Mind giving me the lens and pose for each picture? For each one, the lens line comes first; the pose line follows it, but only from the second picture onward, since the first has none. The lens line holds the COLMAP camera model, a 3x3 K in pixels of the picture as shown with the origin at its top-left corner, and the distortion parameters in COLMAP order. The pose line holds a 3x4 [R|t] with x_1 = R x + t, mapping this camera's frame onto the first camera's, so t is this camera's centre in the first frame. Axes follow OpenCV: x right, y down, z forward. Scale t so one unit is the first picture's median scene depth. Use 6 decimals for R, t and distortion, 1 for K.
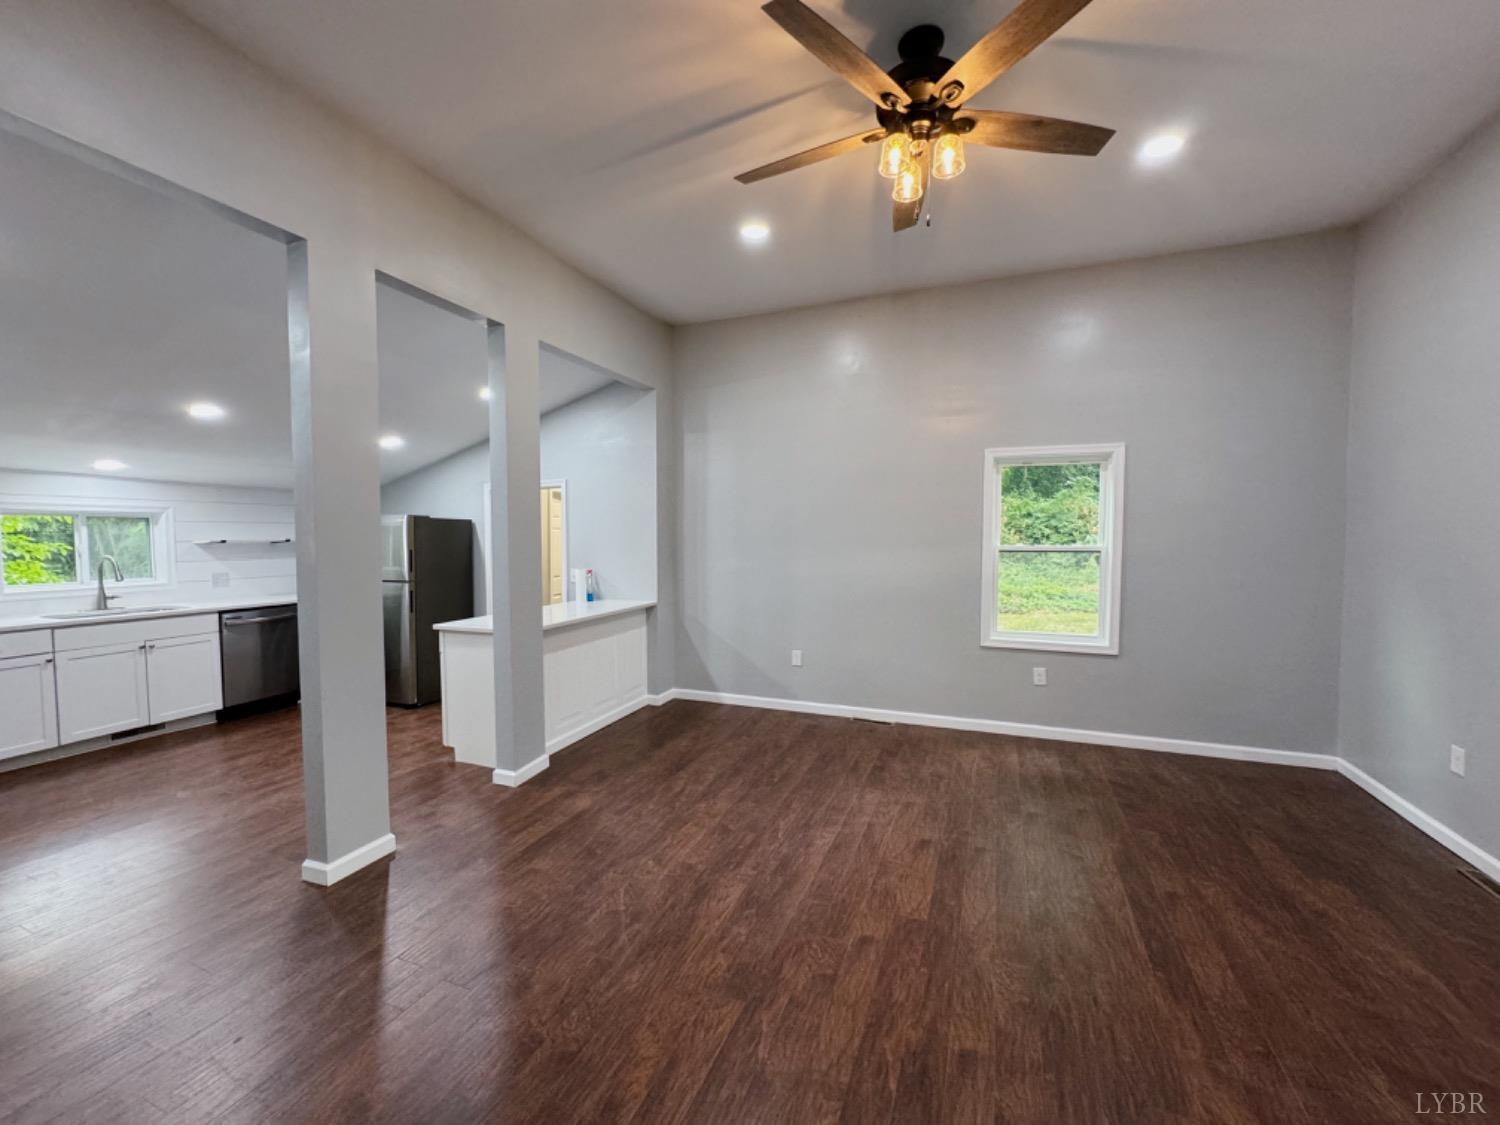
lens RADIAL K [[603.7, 0, 754.1], [0, 603.7, 561.4], [0, 0, 1]] dist [0.002483, -0.000100]
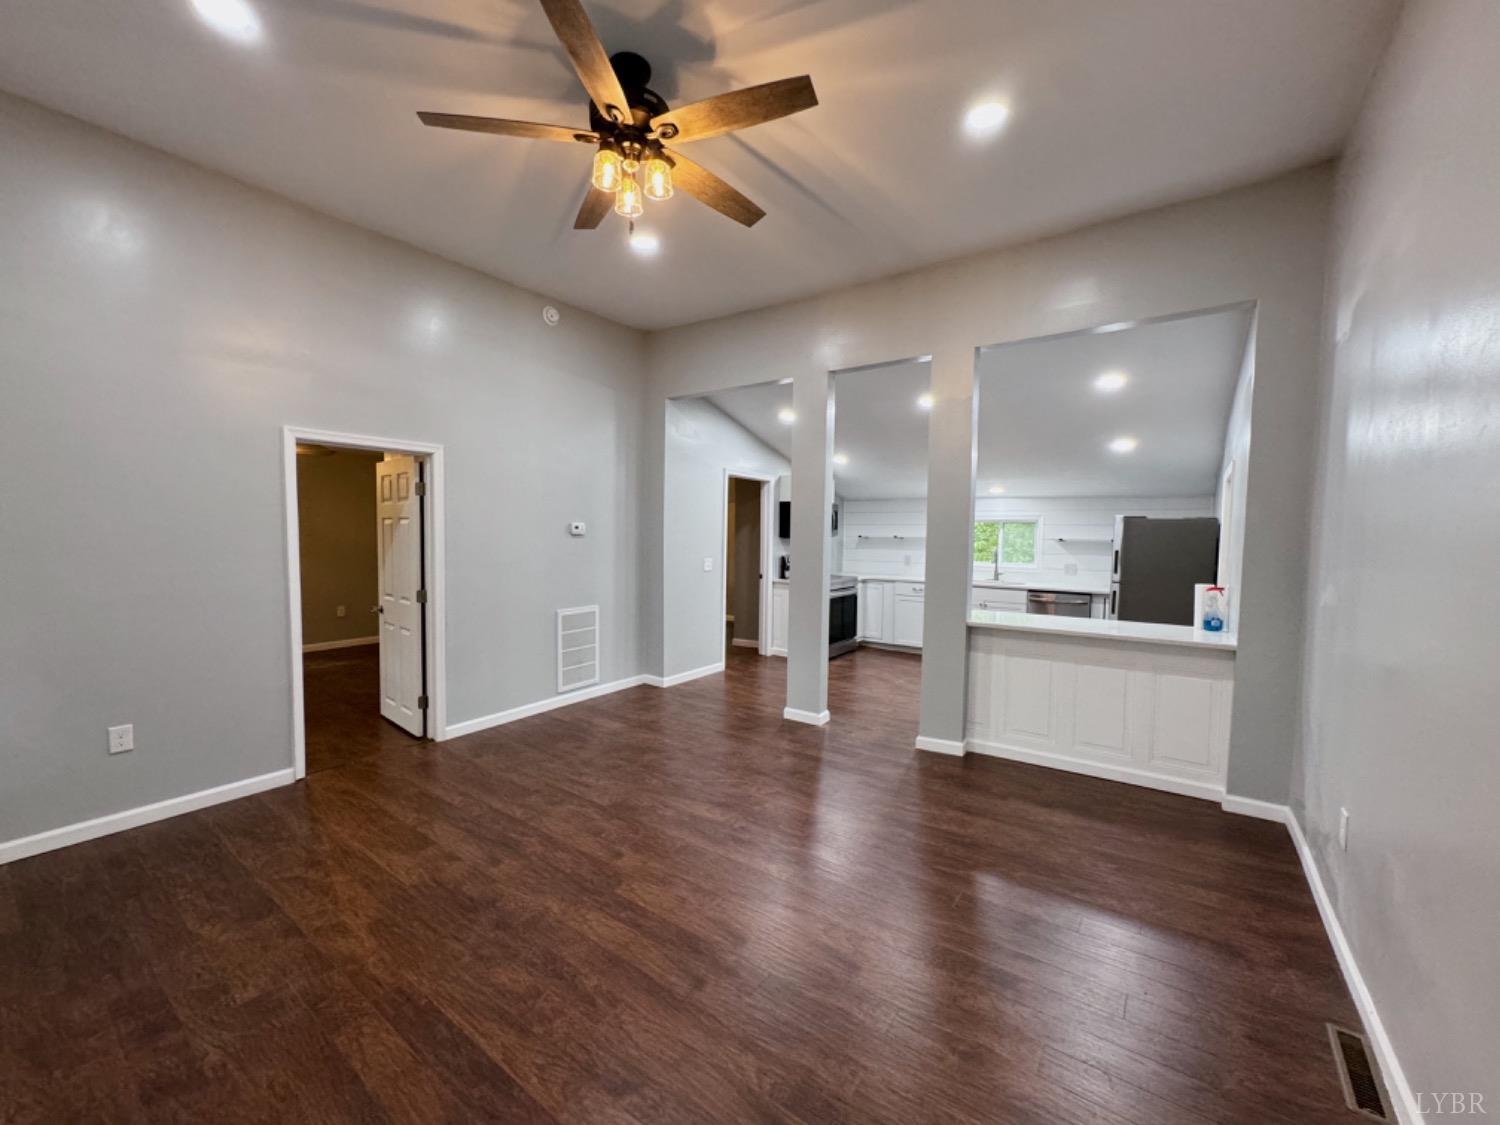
lens RADIAL K [[603.7, 0, 754.0], [0, 603.7, 565.8], [0, 0, 1]] dist [0.002483, -0.000100]
pose [[-0.246404, 0.053690, -0.967679, 1.244614], [-0.053158, 0.996213, 0.068809, -0.069706], [0.967708, 0.068395, -0.242617, 1.476450]]
